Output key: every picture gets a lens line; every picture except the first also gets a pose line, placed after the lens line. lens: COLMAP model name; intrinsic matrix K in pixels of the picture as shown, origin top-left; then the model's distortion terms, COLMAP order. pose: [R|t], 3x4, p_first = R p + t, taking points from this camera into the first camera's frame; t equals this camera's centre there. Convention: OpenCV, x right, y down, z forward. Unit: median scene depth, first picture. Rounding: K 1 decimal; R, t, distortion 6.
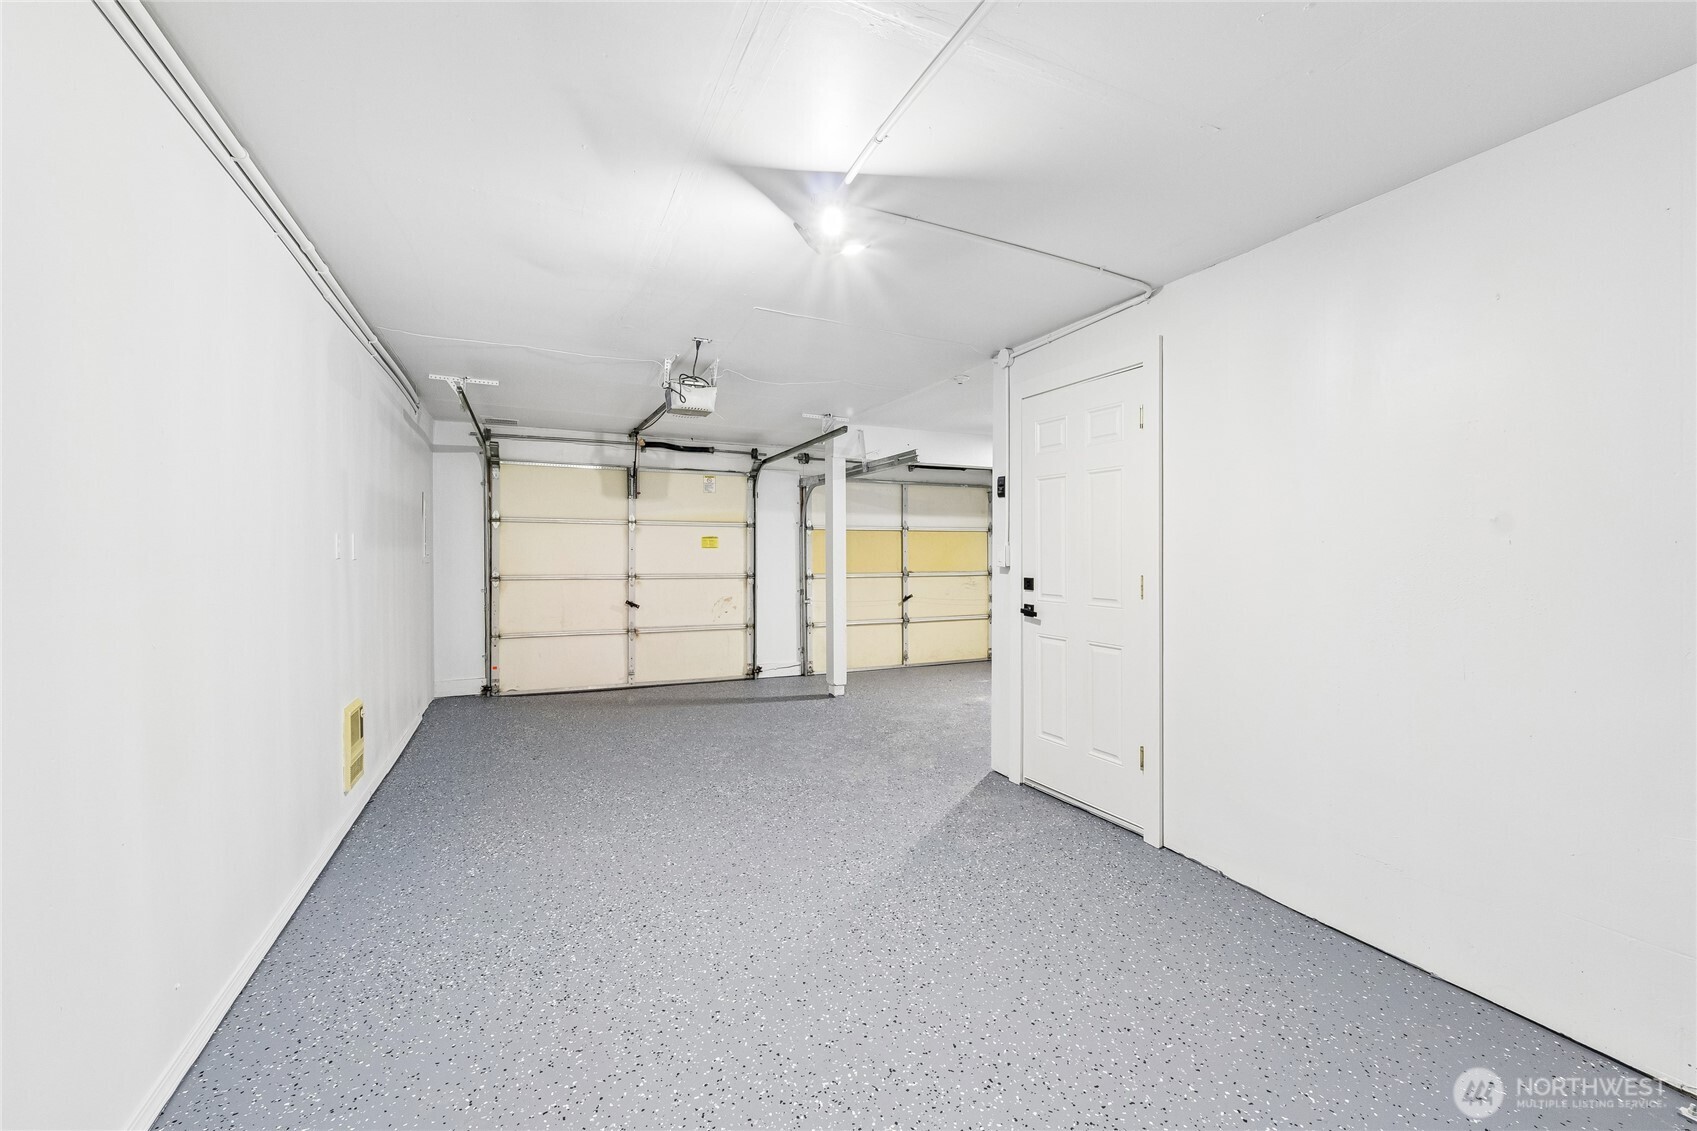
lens RADIAL K [[716.2, 0, 872.5], [0, 716.2, 559.8], [0, 0, 1]] dist [0.001213, -0.000121]
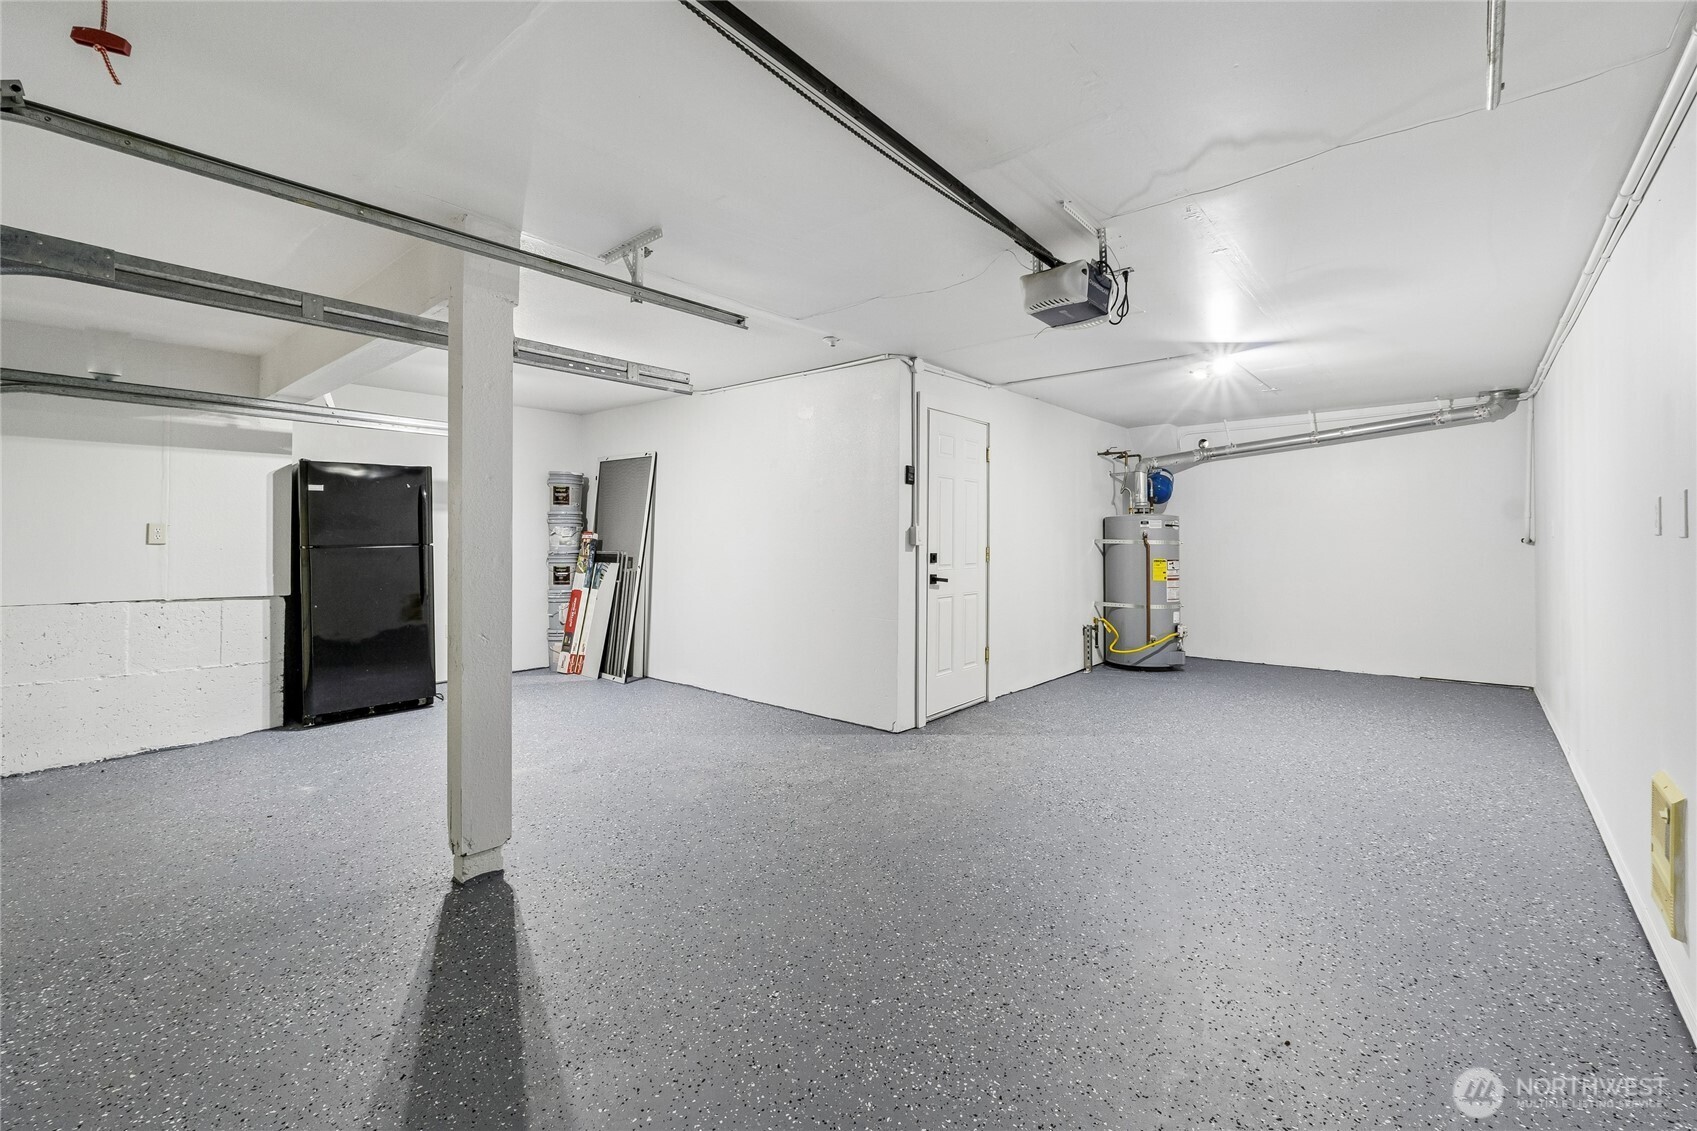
lens RADIAL K [[728.5, 0, 850.4], [0, 728.5, 534.3], [0, 0, 1]] dist [-0.000759, -0.000202]
pose [[-0.409135, 0.003096, 0.912469, -0.887306], [0.011054, 0.999938, 0.001564, -0.011551], [-0.912407, 0.010726, -0.409143, 1.653122]]
